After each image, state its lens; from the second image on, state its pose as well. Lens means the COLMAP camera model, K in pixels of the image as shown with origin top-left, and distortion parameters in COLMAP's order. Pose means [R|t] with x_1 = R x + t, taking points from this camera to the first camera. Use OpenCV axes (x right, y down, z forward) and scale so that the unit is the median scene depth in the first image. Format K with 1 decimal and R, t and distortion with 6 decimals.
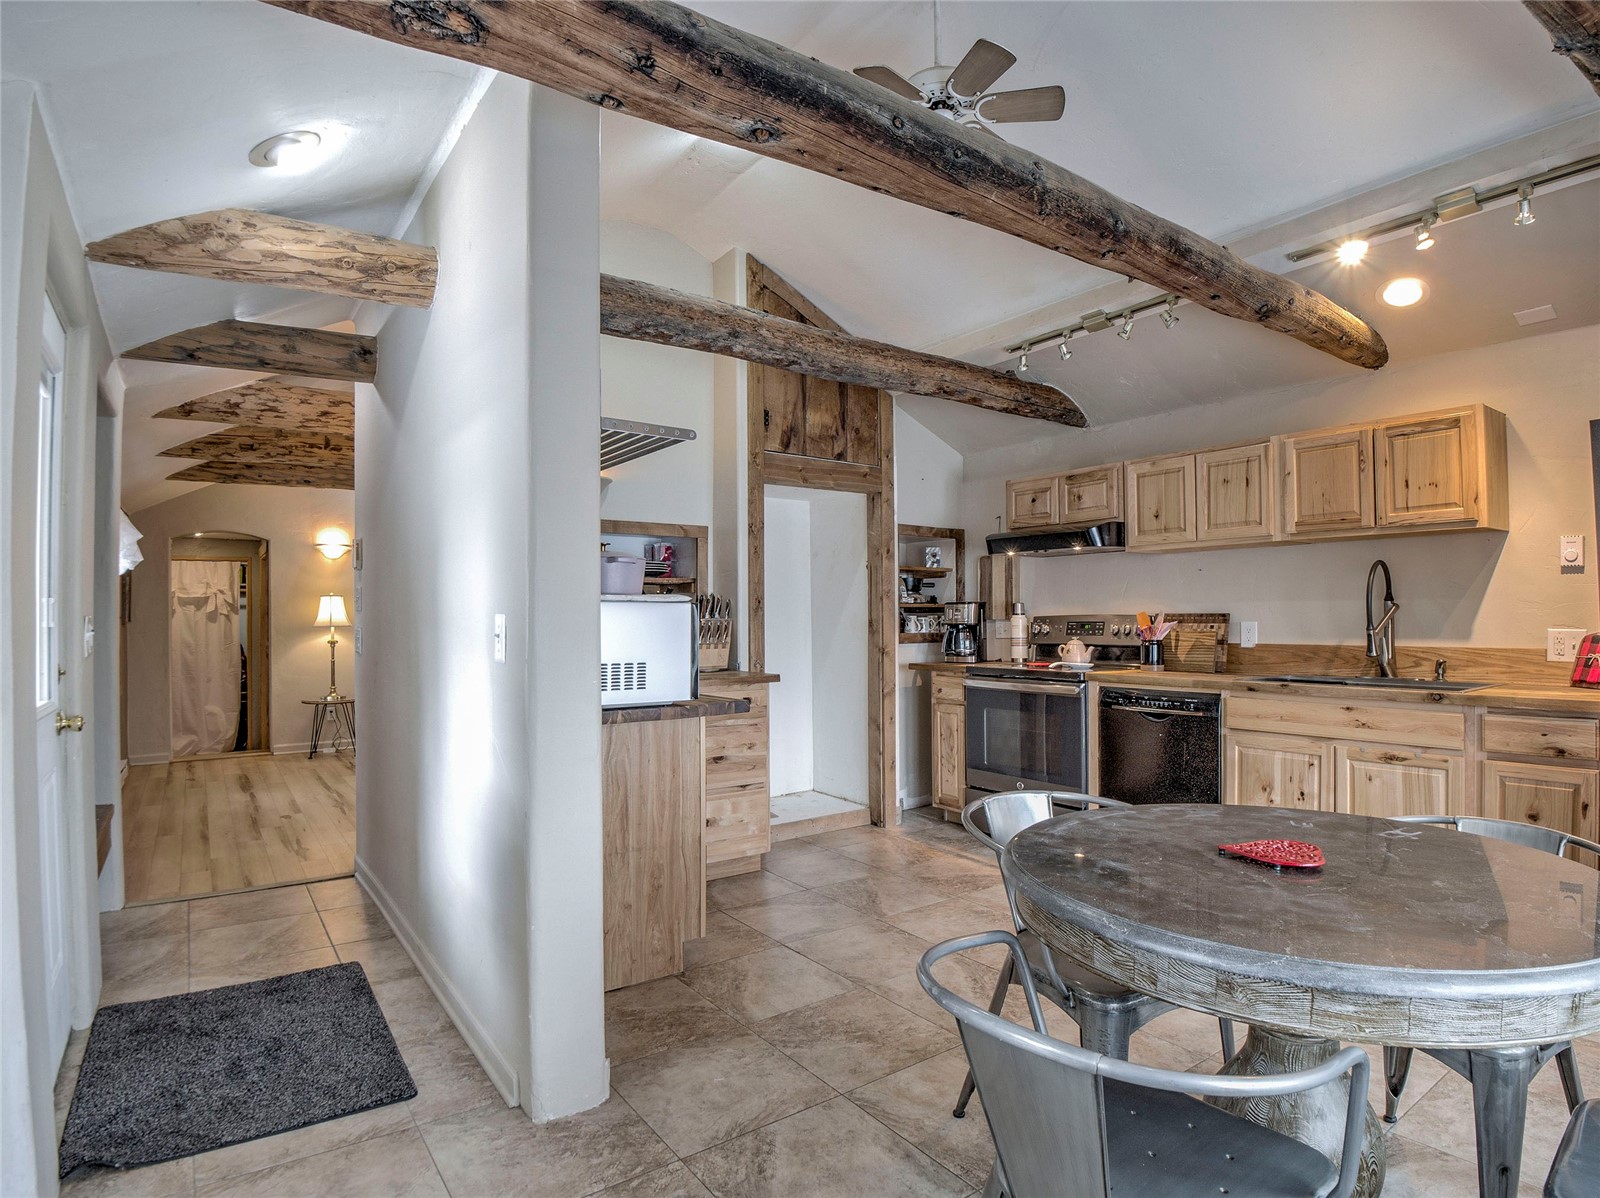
lens RADIAL K [[859.8, 0, 795.6], [0, 859.8, 609.6], [0, 0, 1]] dist [-0.027190, -0.028687]
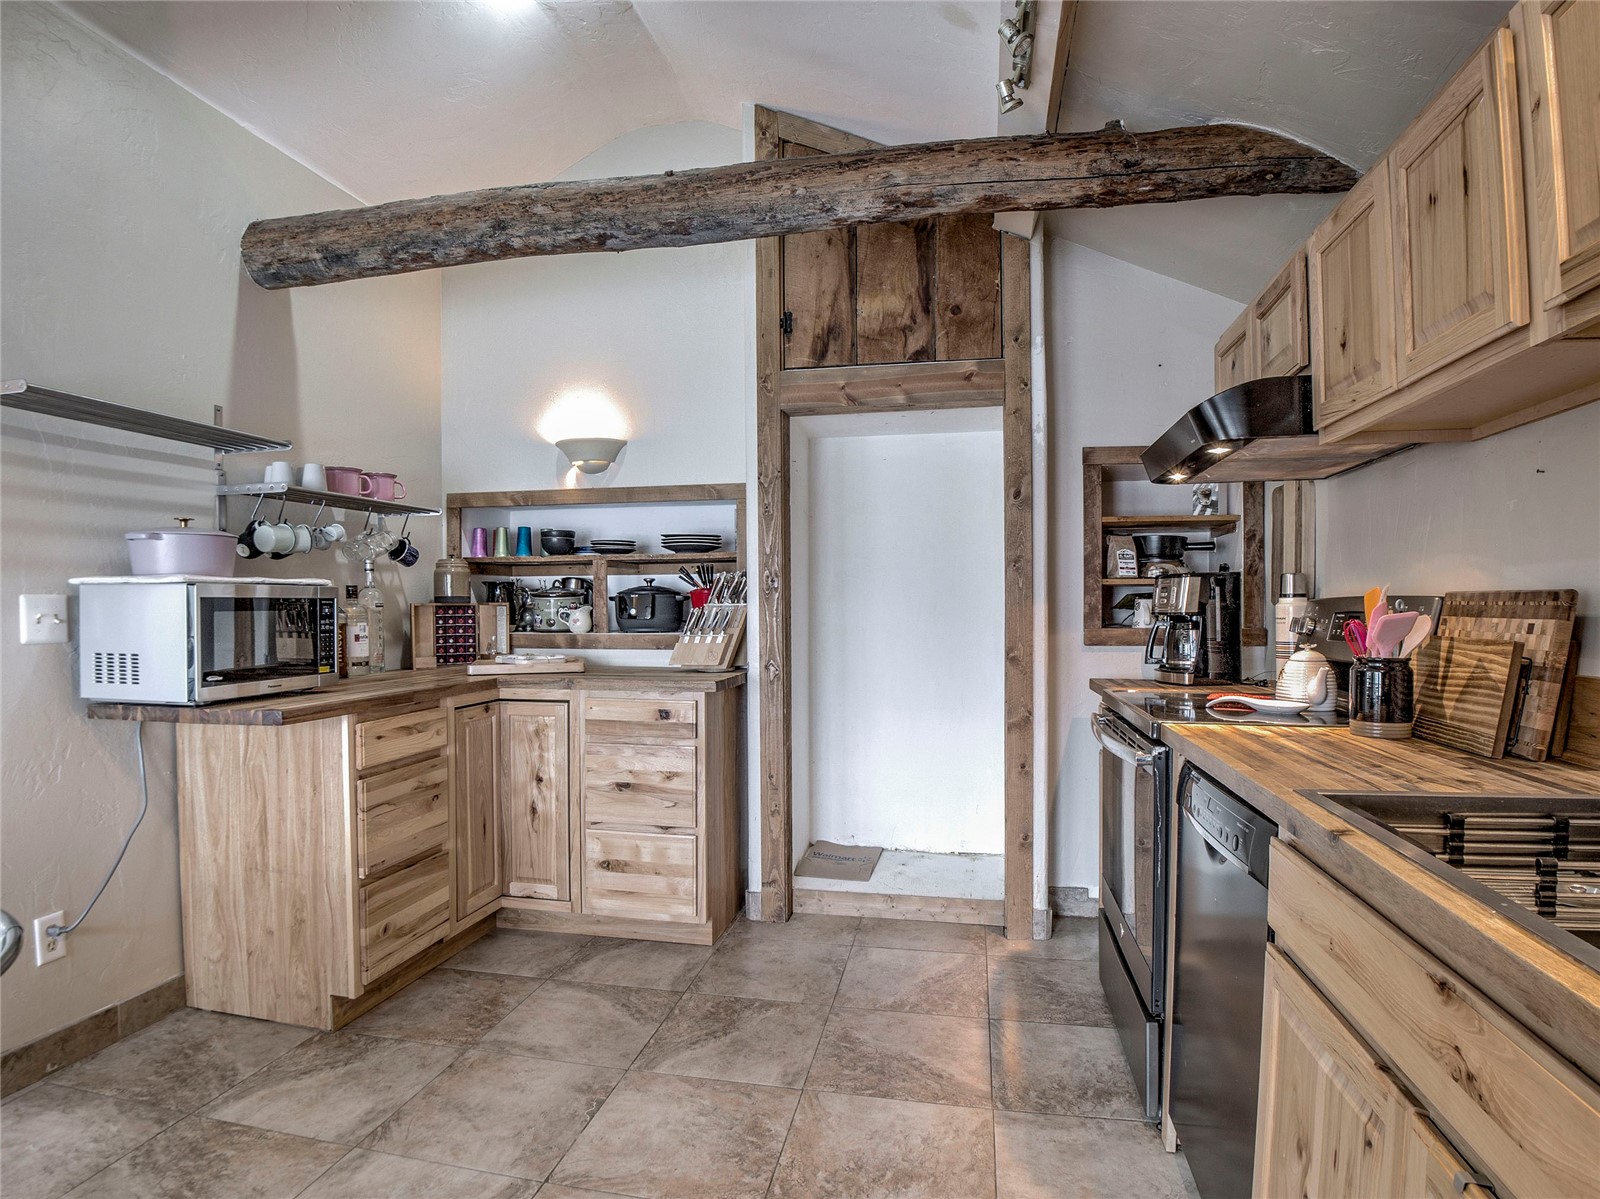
lens RADIAL K [[864.7, 0, 791.9], [0, 864.7, 614.7], [0, 0, 1]] dist [-0.032836, -0.025891]
pose [[0.678814, 0.012308, -0.734207, 0.599224], [0.005982, 0.999734, 0.022290, 0.004890], [0.734286, -0.019523, 0.678559, 0.612695]]
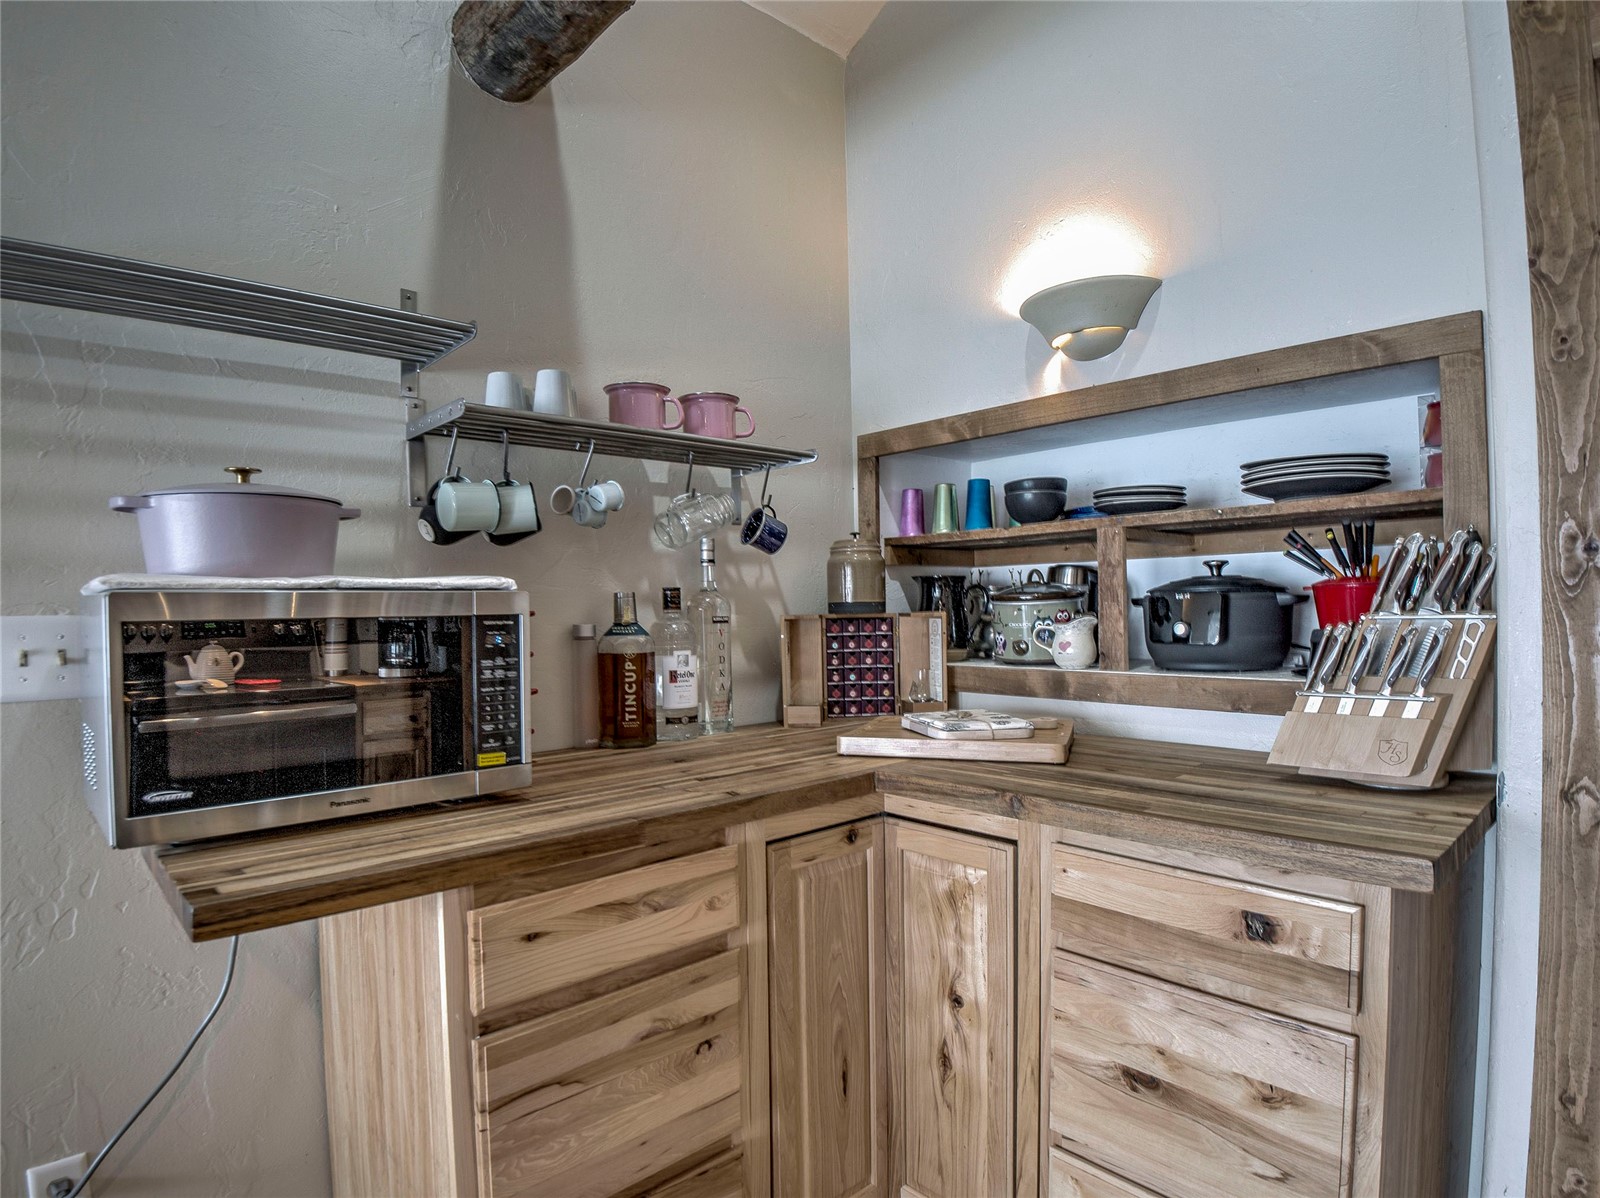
lens RADIAL K [[870.5, 0, 791.4], [0, 870.5, 608.9], [0, 0, 1]] dist [-0.035992, -0.019107]
pose [[0.124357, 0.006211, -0.992218, 0.199765], [0.022886, 0.999696, 0.009126, 0.001844], [0.991974, -0.023843, 0.124177, 0.876095]]
